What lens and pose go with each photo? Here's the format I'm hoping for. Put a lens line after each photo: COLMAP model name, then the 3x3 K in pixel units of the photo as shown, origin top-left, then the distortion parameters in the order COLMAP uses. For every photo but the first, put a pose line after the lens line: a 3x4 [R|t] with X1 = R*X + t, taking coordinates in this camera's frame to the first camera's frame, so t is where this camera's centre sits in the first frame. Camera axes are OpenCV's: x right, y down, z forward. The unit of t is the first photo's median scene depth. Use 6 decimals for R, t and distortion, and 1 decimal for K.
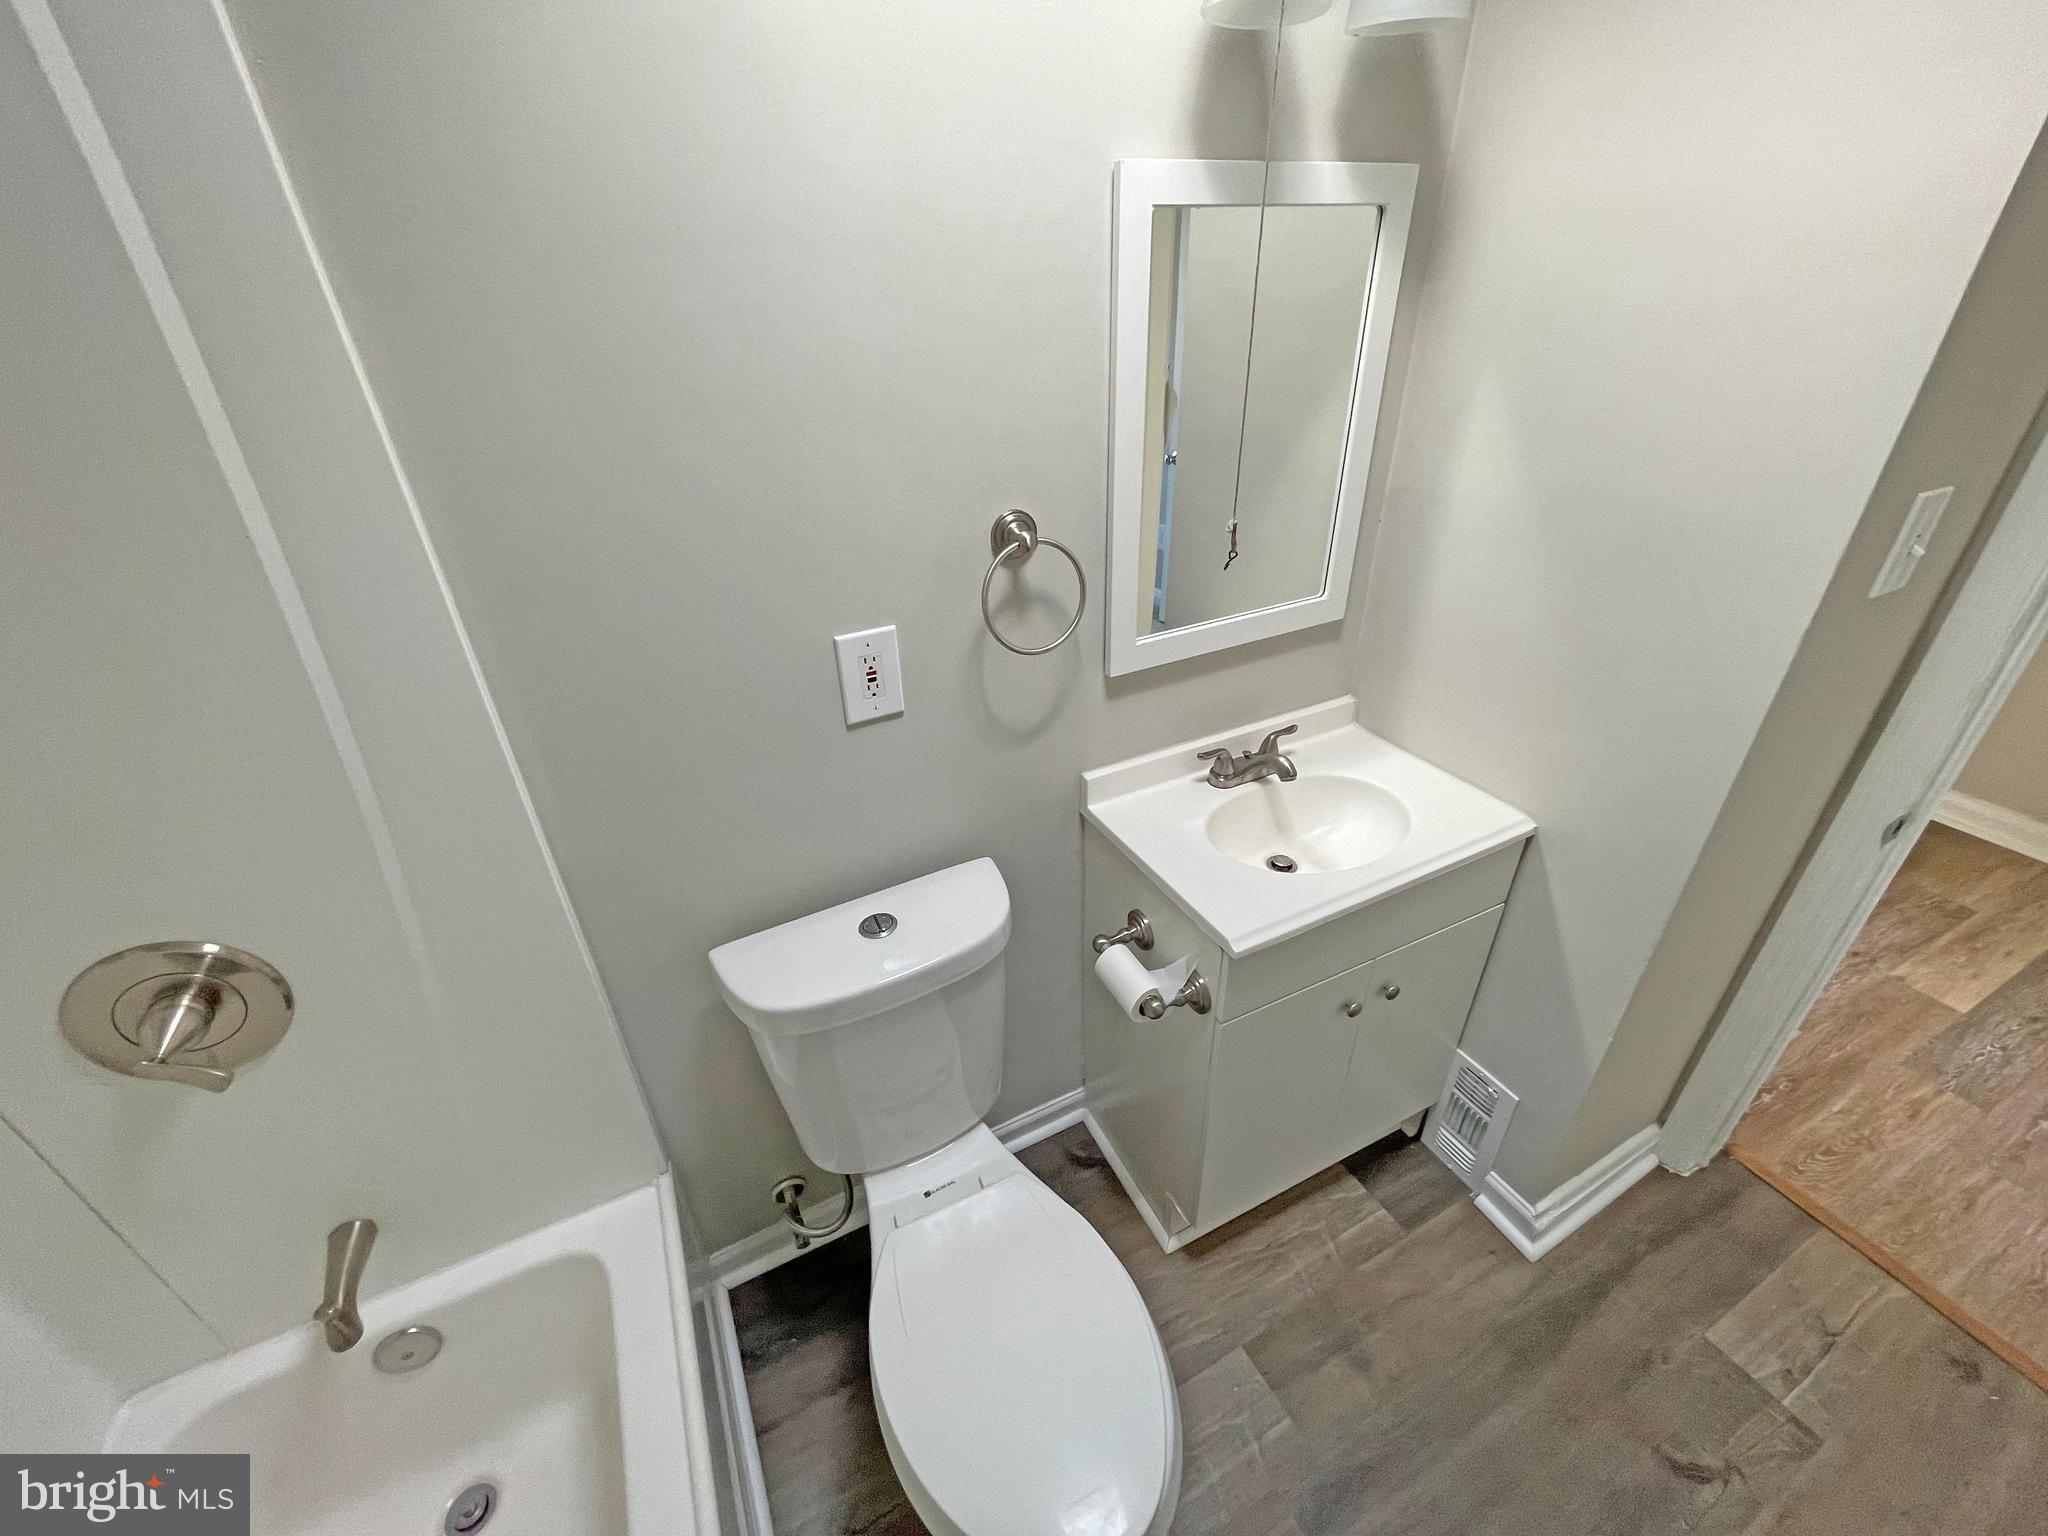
lens RADIAL K [[824.1, 0, 1017.9], [0, 824.1, 769.7], [0, 0, 1]] dist [-0.003270, -0.000139]
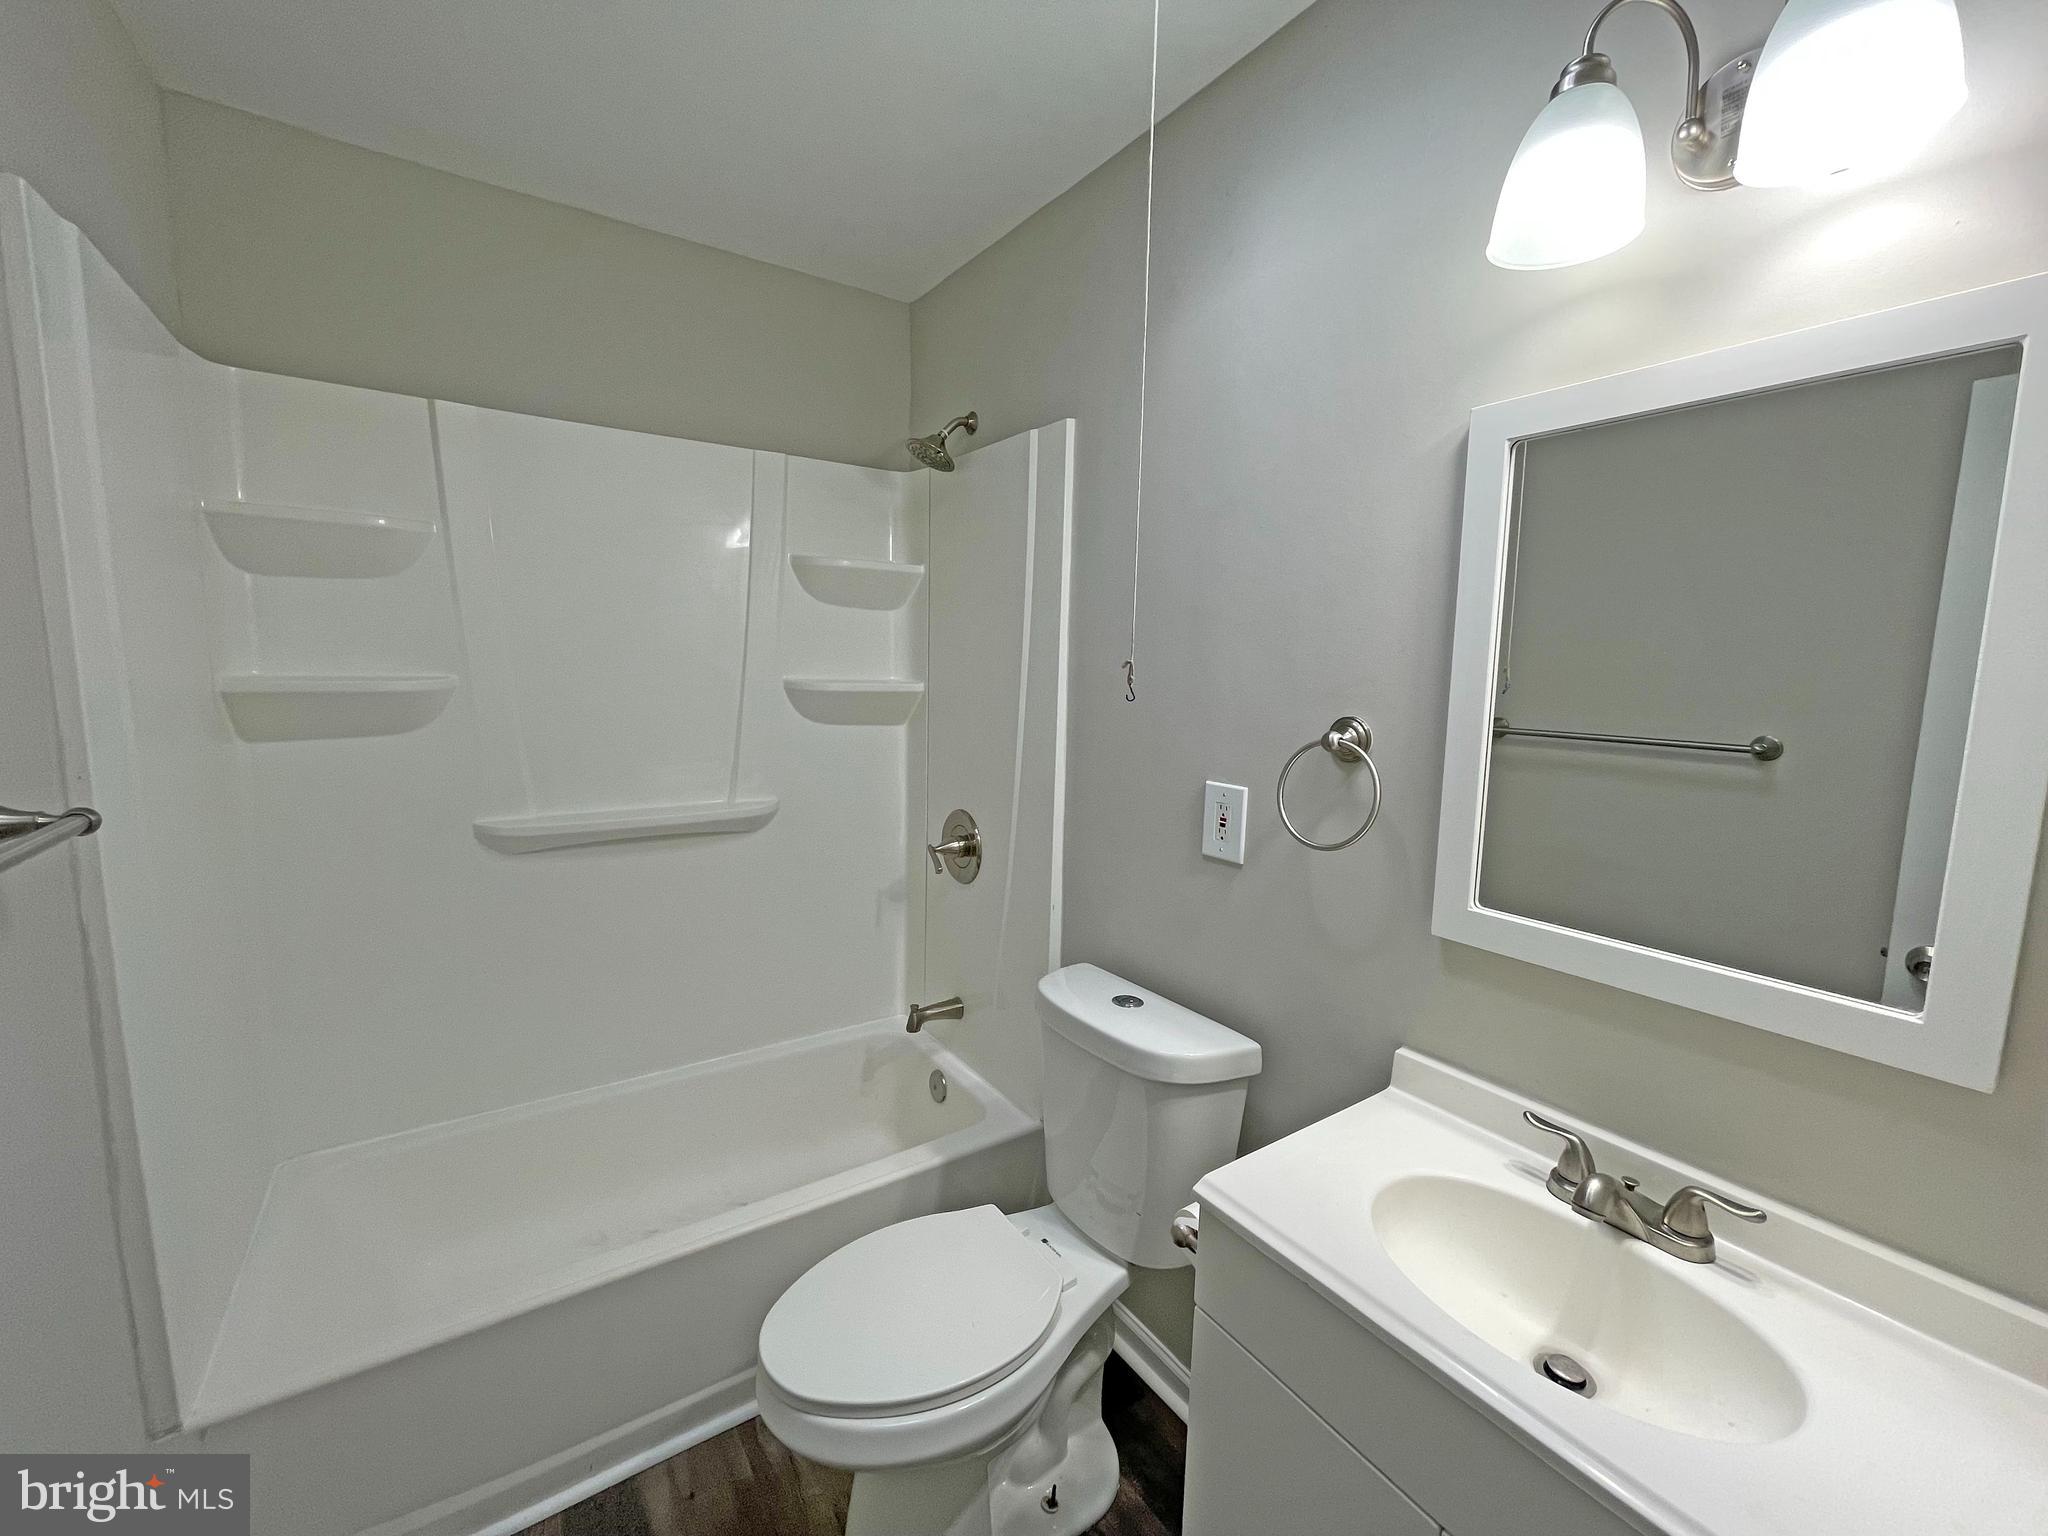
lens RADIAL K [[824.1, 0, 1017.9], [0, 824.1, 769.7], [0, 0, 1]] dist [-0.003270, -0.000139]
pose [[0.138728, 0.168379, -0.975911, 0.963177], [-0.530840, 0.844555, 0.070255, -0.101943], [0.836041, 0.508306, 0.206546, 0.440808]]
